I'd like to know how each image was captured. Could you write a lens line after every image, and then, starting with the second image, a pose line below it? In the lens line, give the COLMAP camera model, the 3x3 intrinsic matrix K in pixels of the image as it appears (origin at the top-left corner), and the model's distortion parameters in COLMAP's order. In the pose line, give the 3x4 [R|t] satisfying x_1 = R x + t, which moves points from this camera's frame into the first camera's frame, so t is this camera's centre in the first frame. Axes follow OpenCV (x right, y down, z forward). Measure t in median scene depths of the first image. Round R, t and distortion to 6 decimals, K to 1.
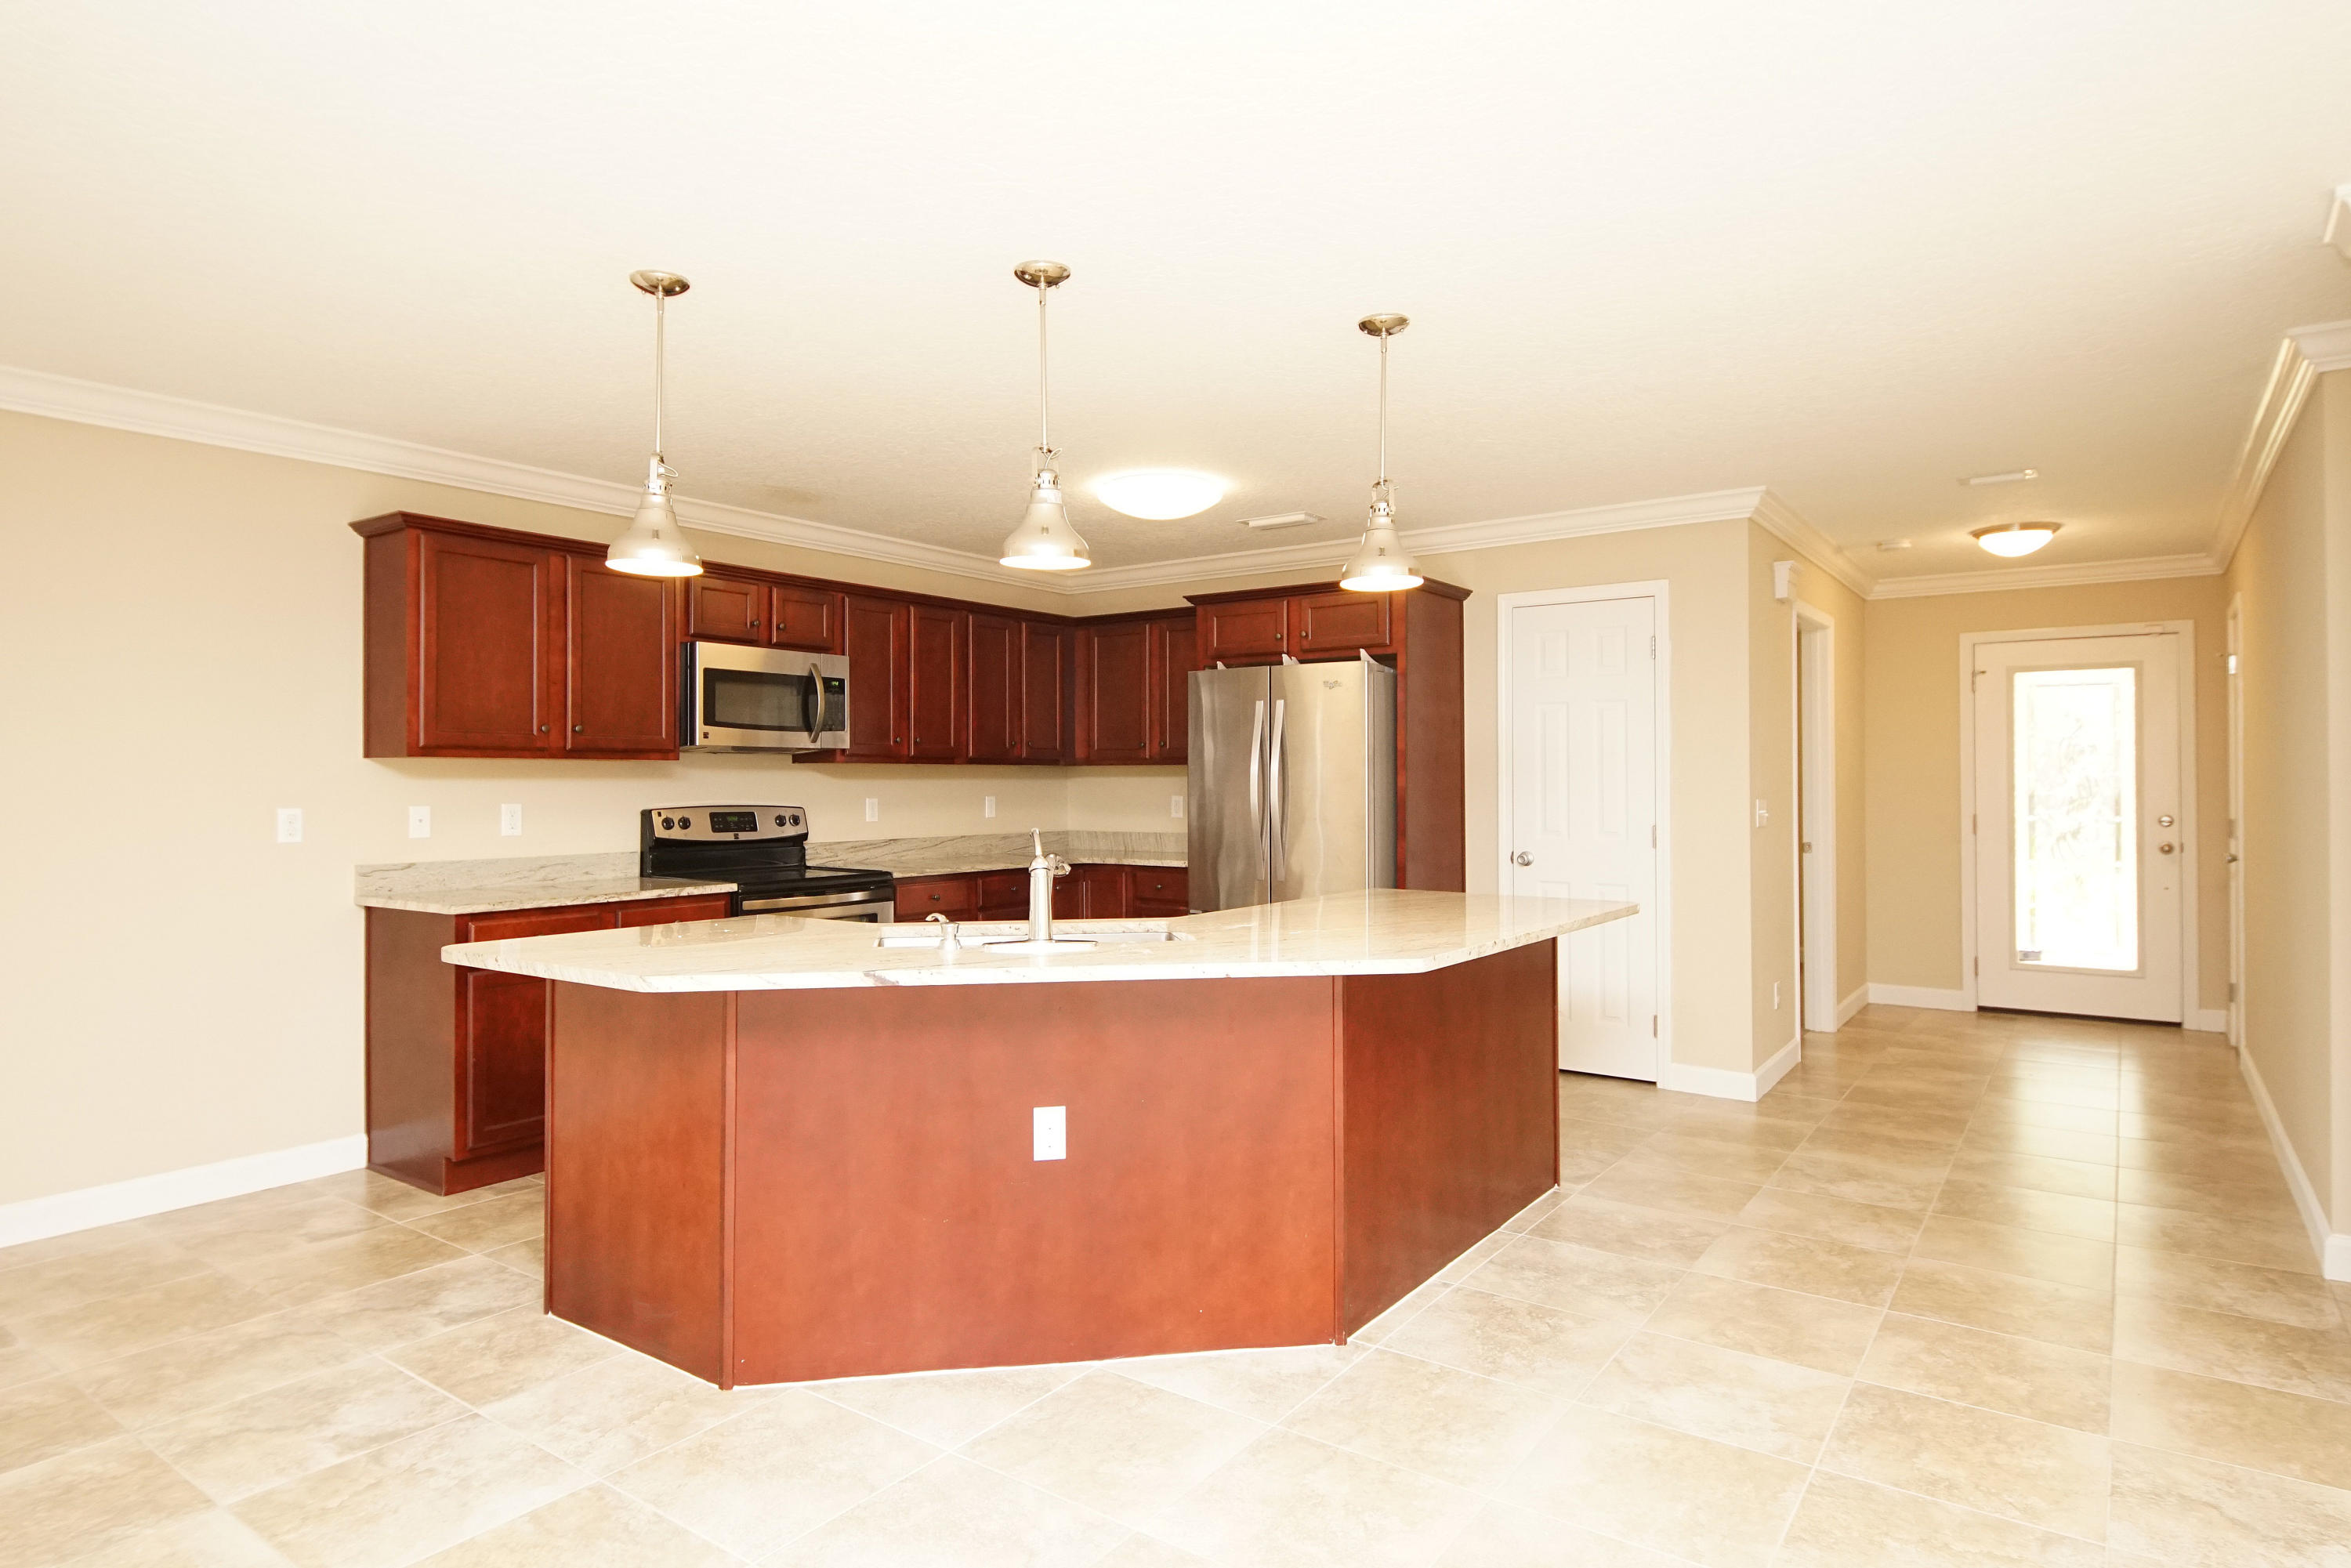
lens RADIAL K [[1310.9, 0, 1166.7], [0, 1310.9, 767.6], [0, 0, 1]] dist [0.030353, -0.026775]
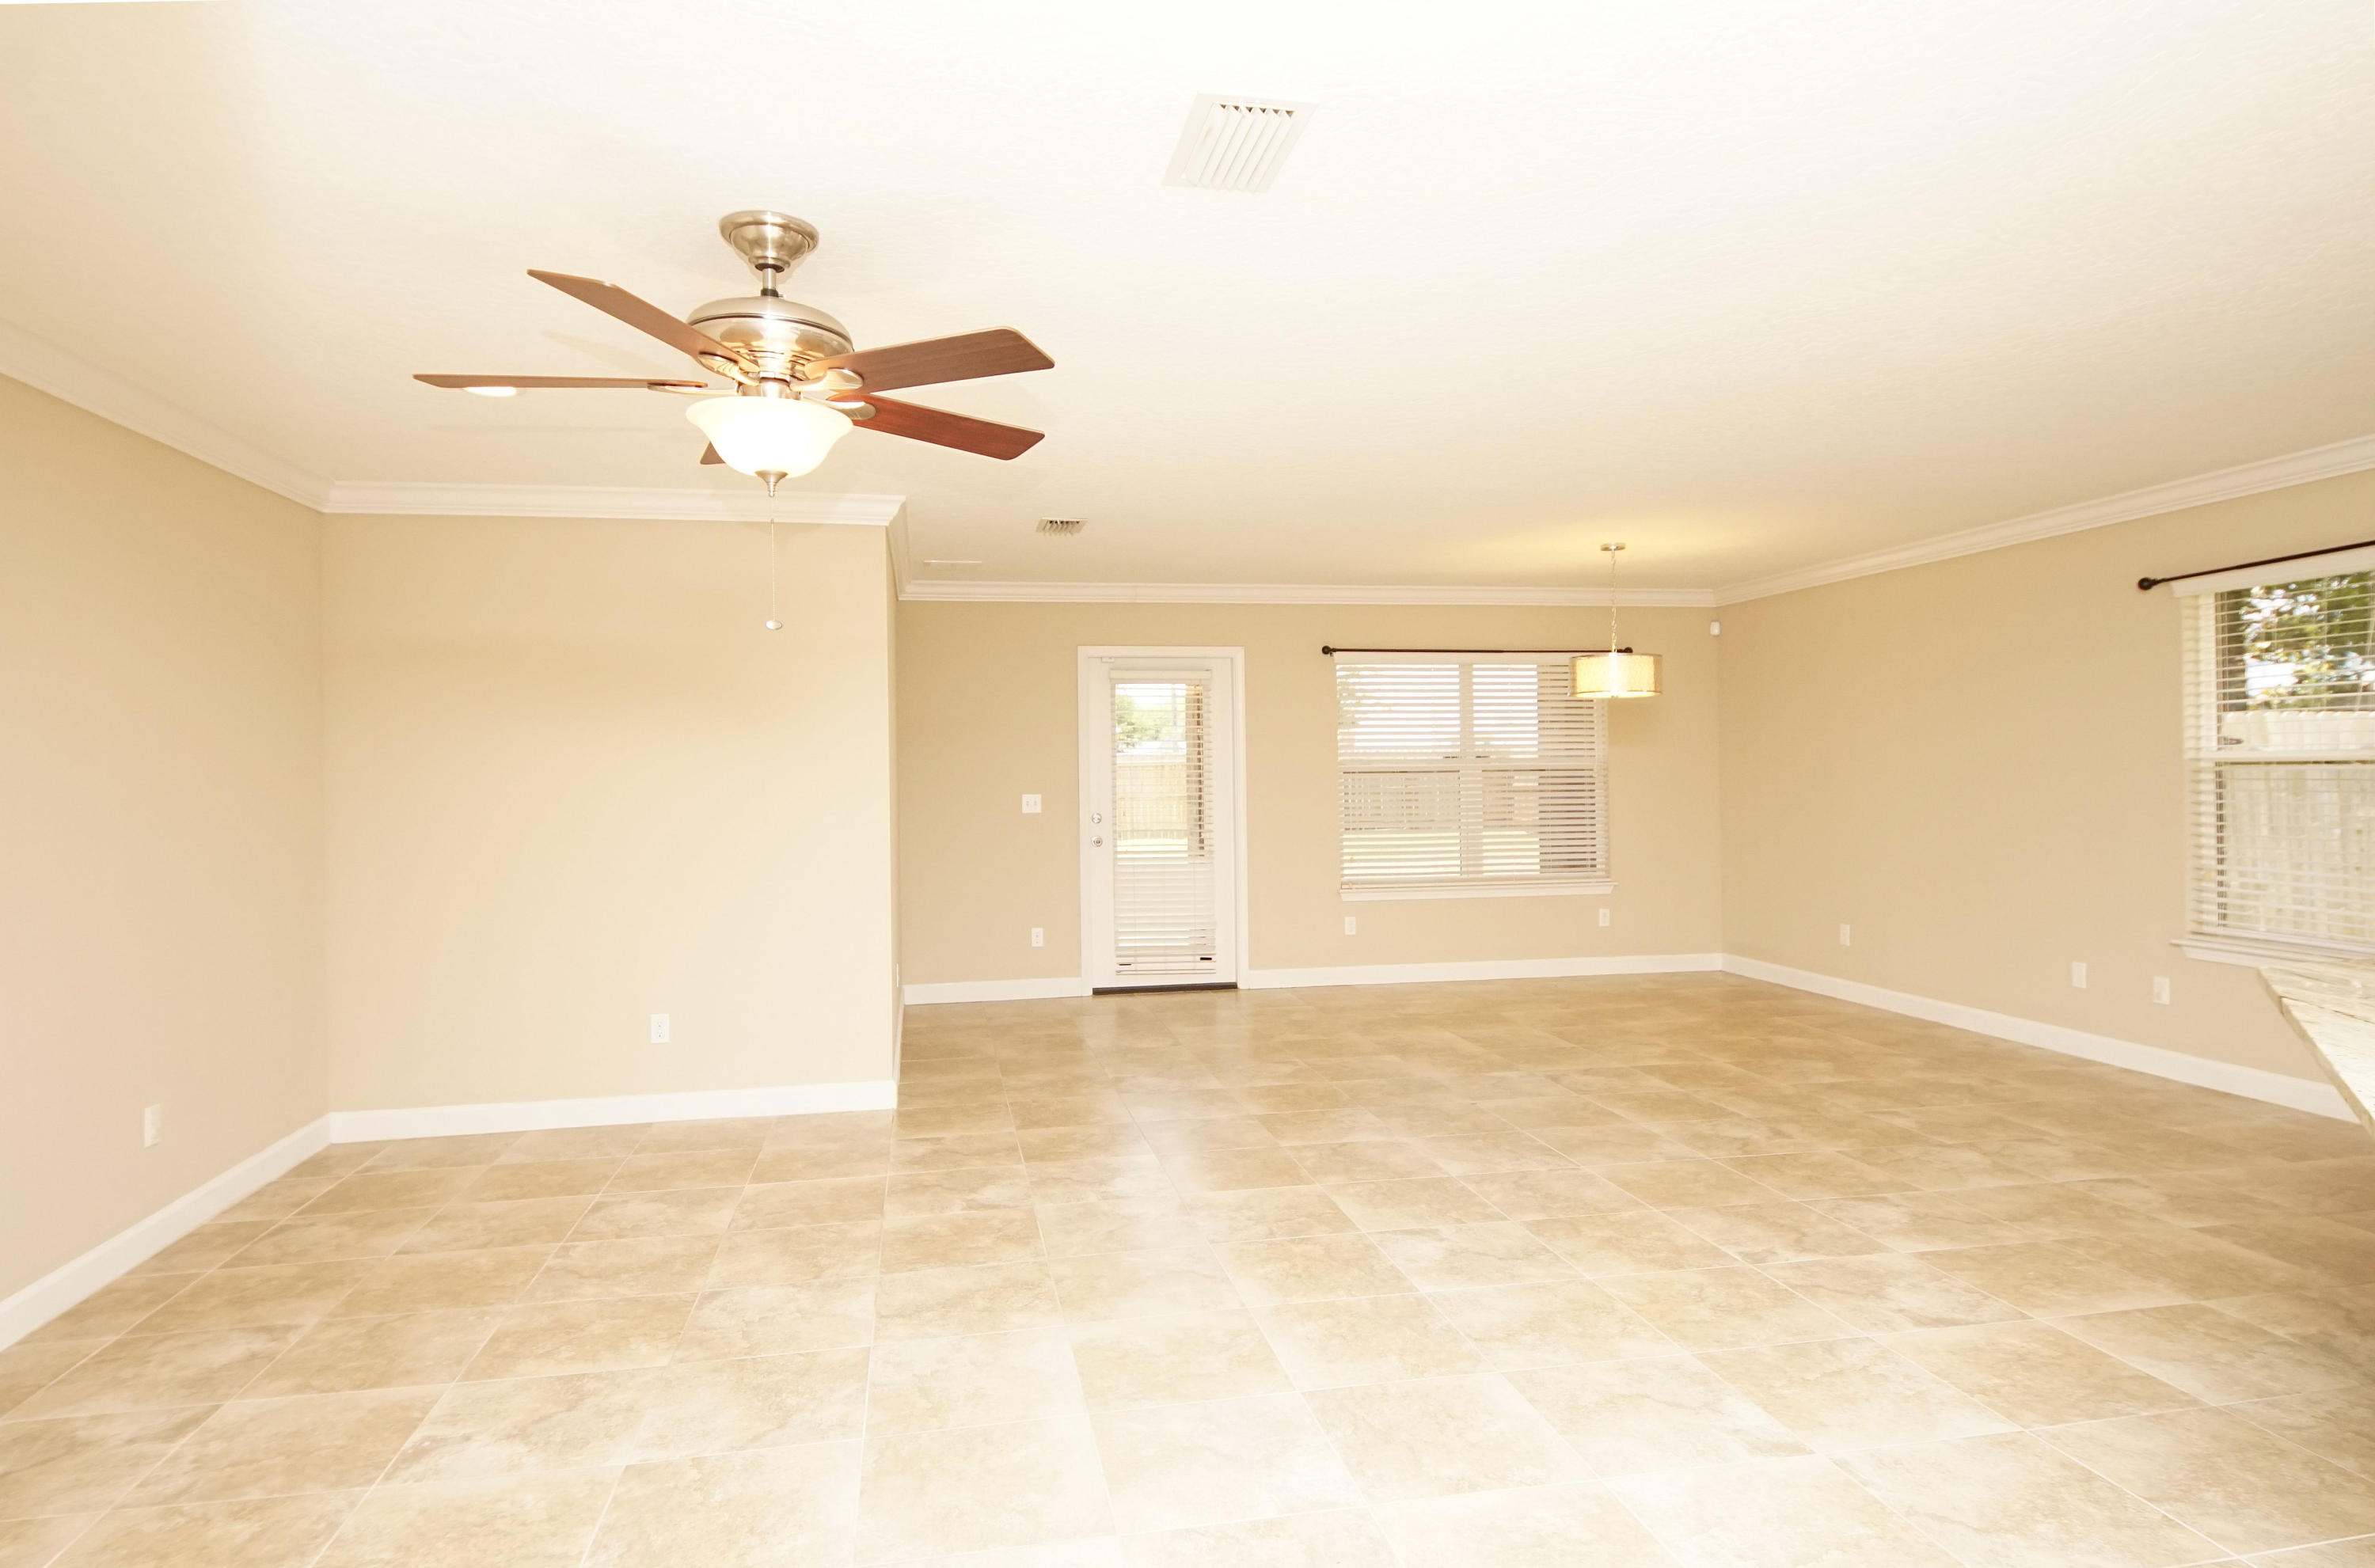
lens RADIAL K [[1324.2, 0, 1167.1], [0, 1324.2, 783.1], [0, 0, 1]] dist [0.030353, -0.026775]
pose [[-0.690909, 0.017742, -0.722724, 0.437235], [0.024790, 0.999692, 0.000843, -0.002370], [0.722517, -0.017334, -0.691136, 0.514988]]
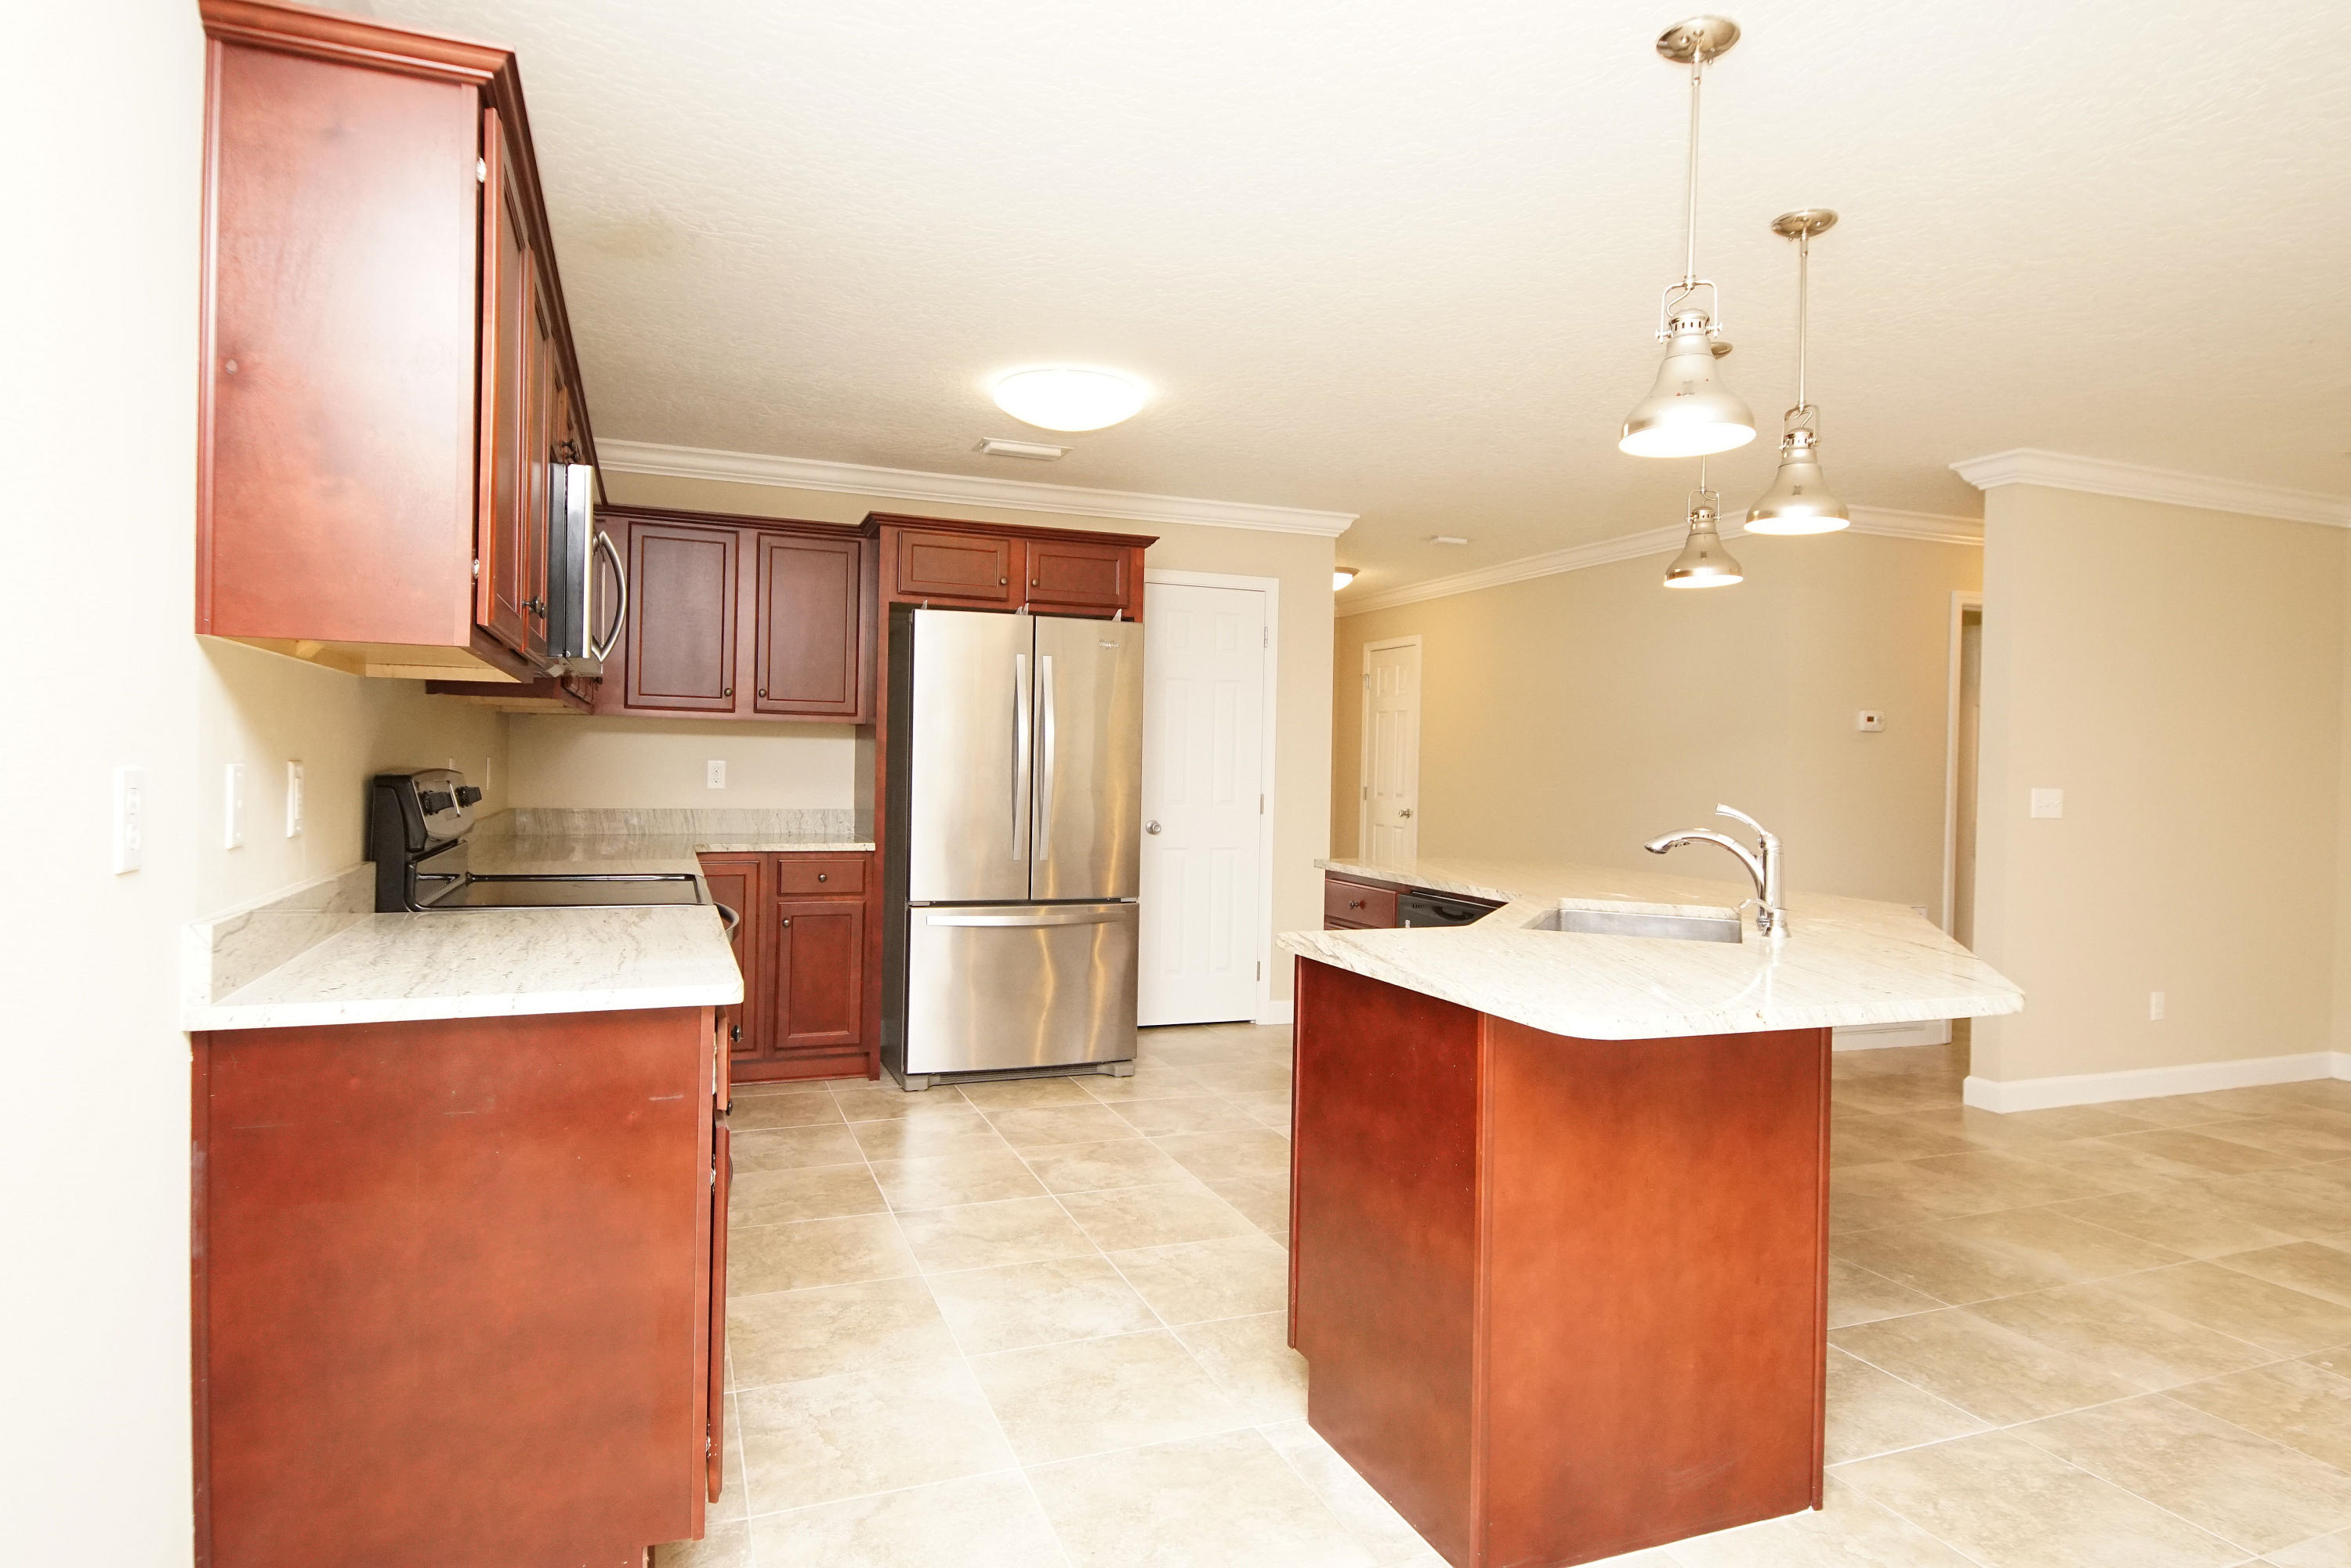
lens RADIAL K [[1310.9, 0, 1152.1], [0, 1310.9, 772.8], [0, 0, 1]] dist [0.030353, -0.026775]
pose [[0.548924, 0.006366, 0.835848, -0.633339], [-0.031209, 0.999430, 0.012884, 0.014128], [-0.835289, -0.033158, 0.548810, 0.468975]]
